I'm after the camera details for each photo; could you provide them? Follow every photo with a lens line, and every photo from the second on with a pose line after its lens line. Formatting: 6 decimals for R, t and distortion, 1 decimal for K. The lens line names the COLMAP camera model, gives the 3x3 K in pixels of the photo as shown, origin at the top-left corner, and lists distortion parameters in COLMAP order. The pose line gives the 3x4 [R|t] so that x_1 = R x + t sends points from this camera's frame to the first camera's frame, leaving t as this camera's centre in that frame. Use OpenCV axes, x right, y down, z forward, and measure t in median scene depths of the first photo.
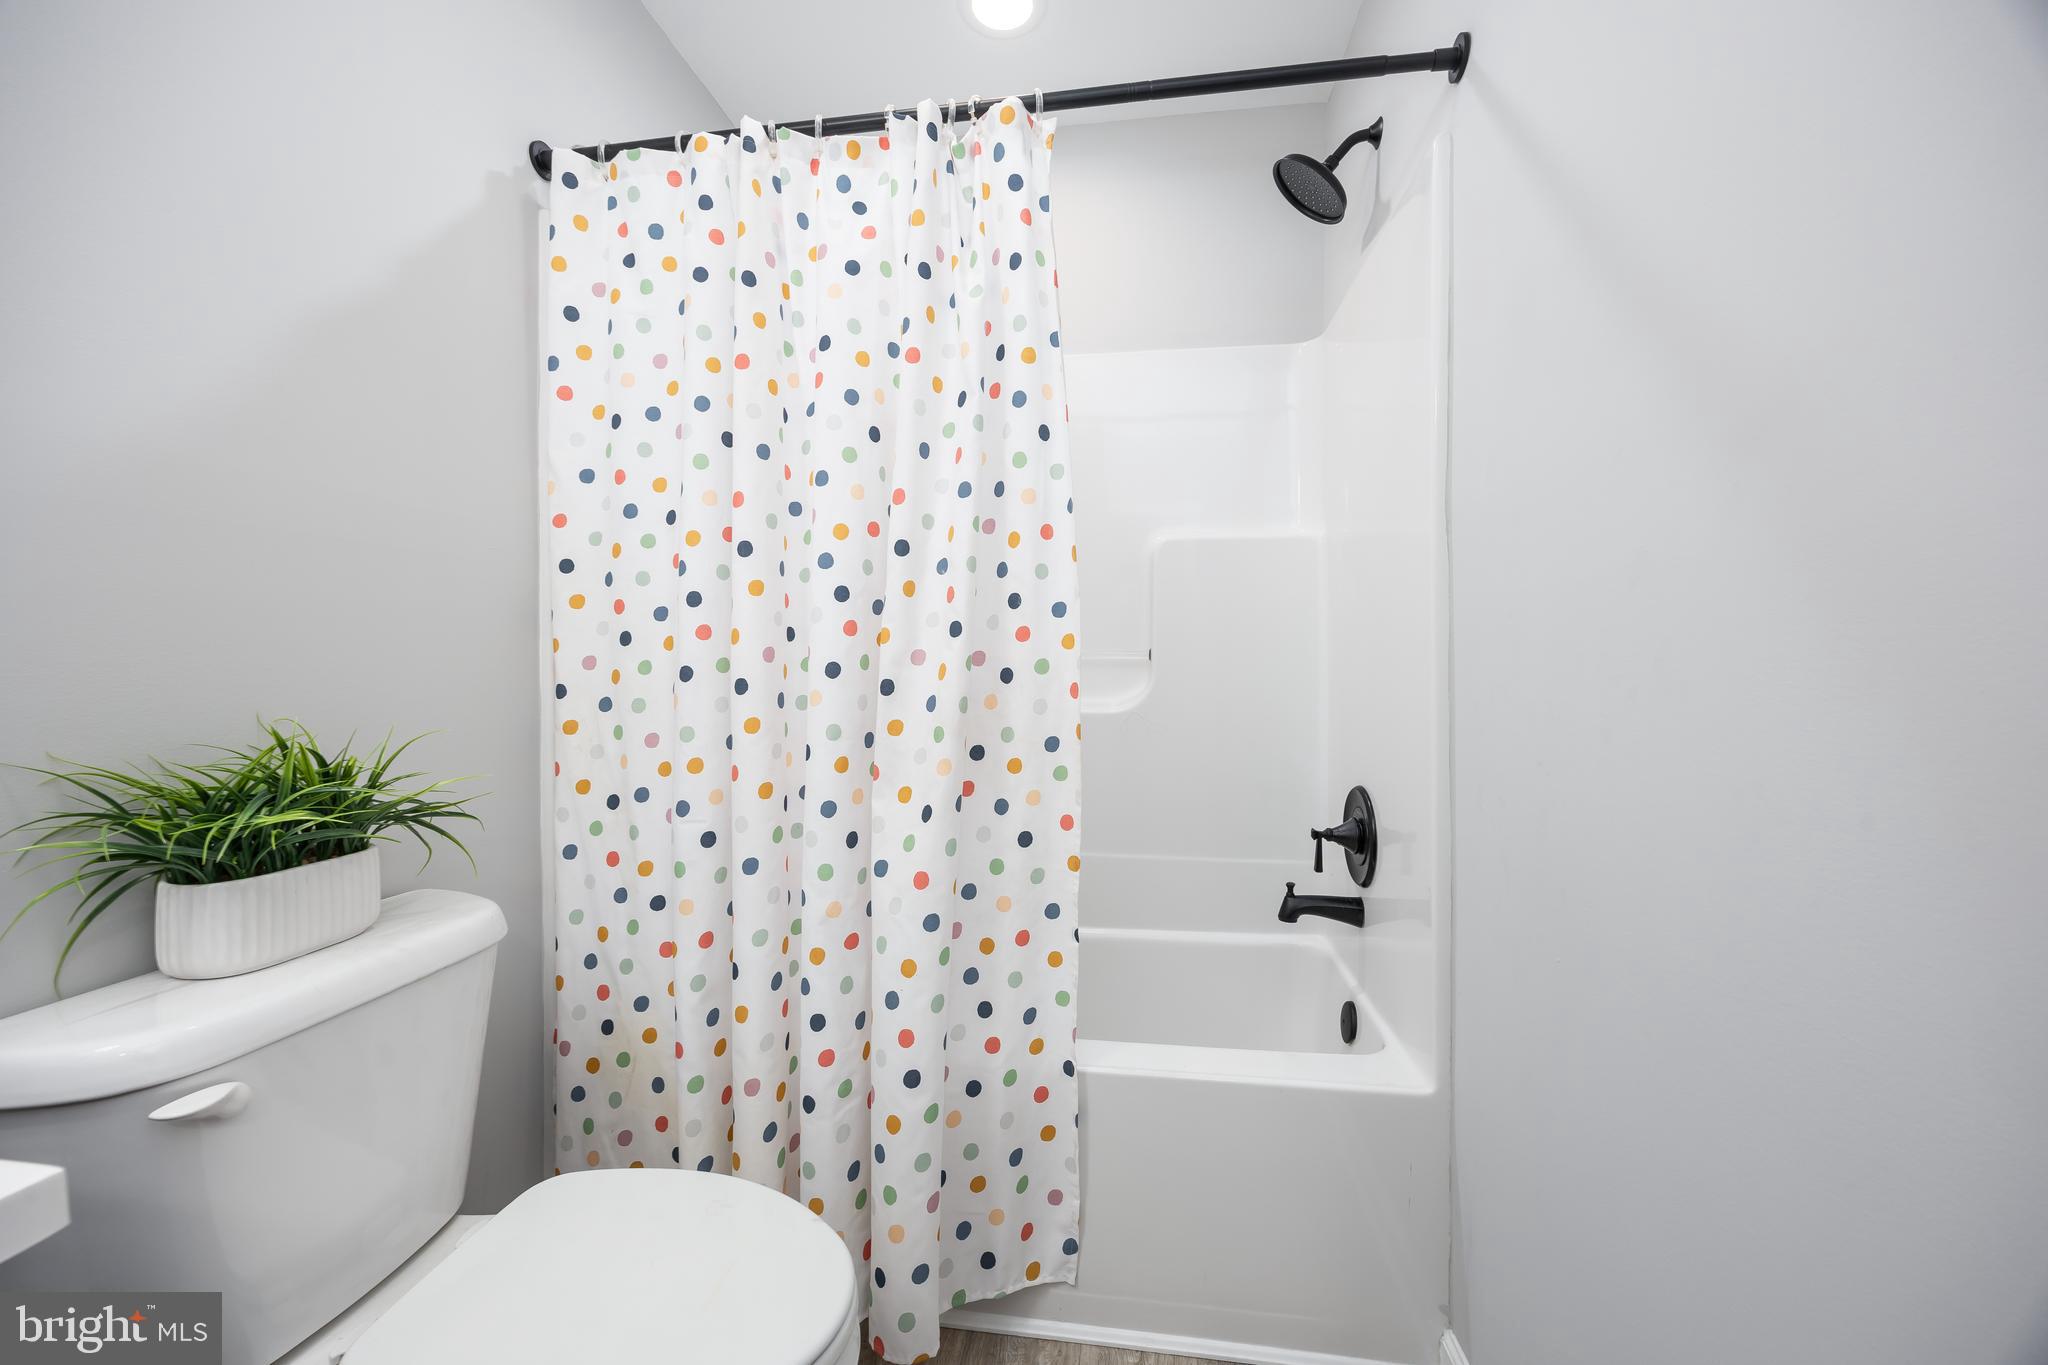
lens RADIAL K [[793.8, 0, 1026.7], [0, 793.8, 672.1], [0, 0, 1]] dist [-0.003571, -0.000255]
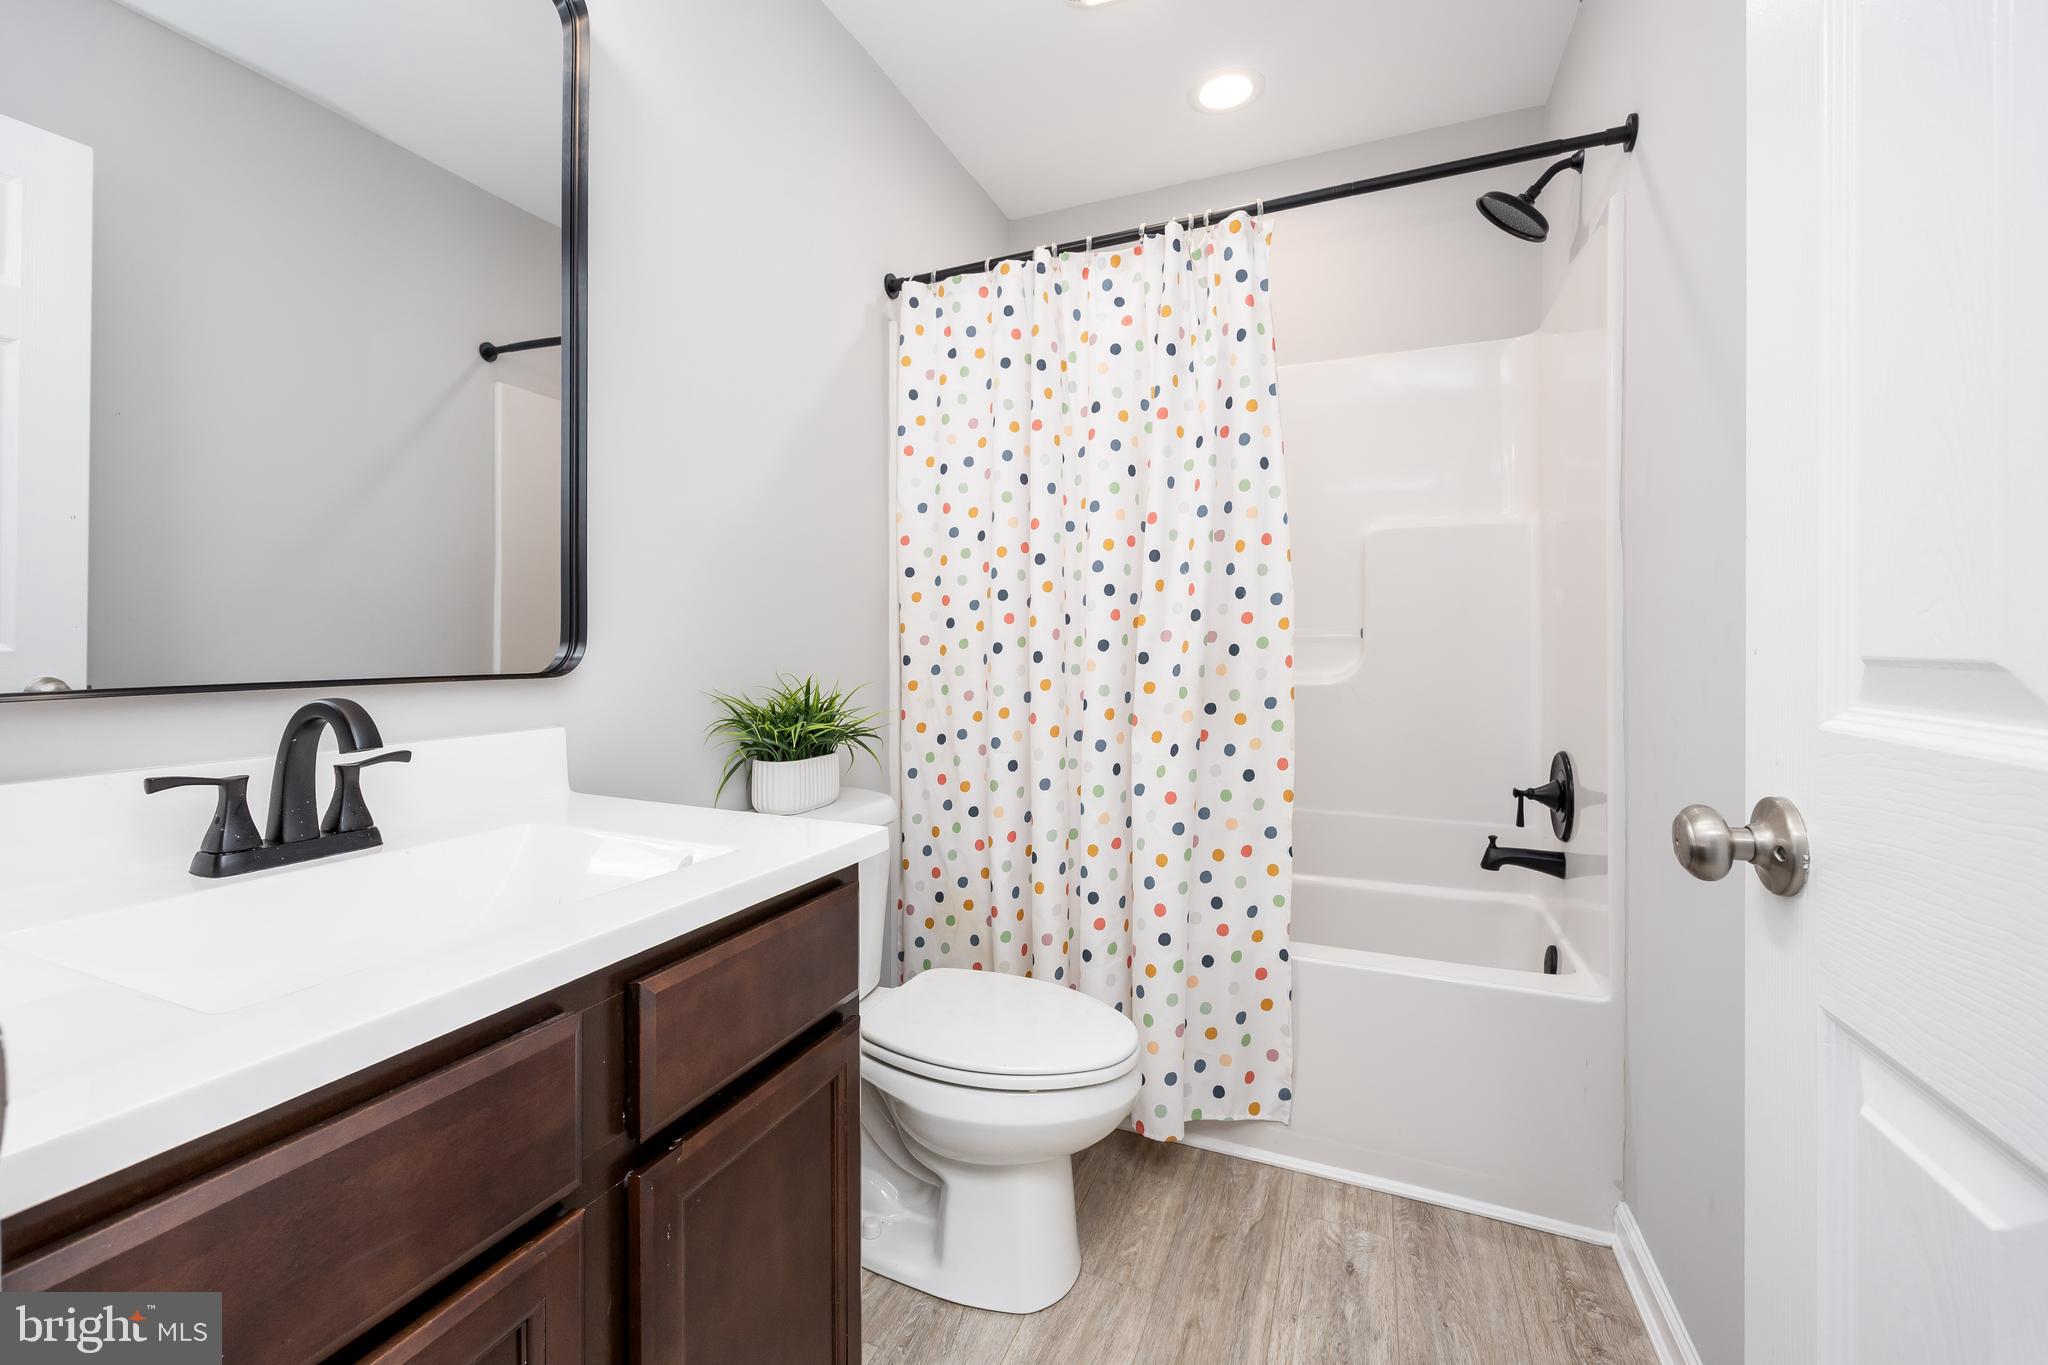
lens RADIAL K [[793.8, 0, 1000.7], [0, 793.8, 645.1], [0, 0, 1]] dist [-0.003571, -0.000255]
pose [[0.958170, 0.001125, -0.286198, -0.019421], [-0.002879, 0.999980, -0.005708, 0.005147], [0.286185, 0.006293, 0.958154, -0.363840]]
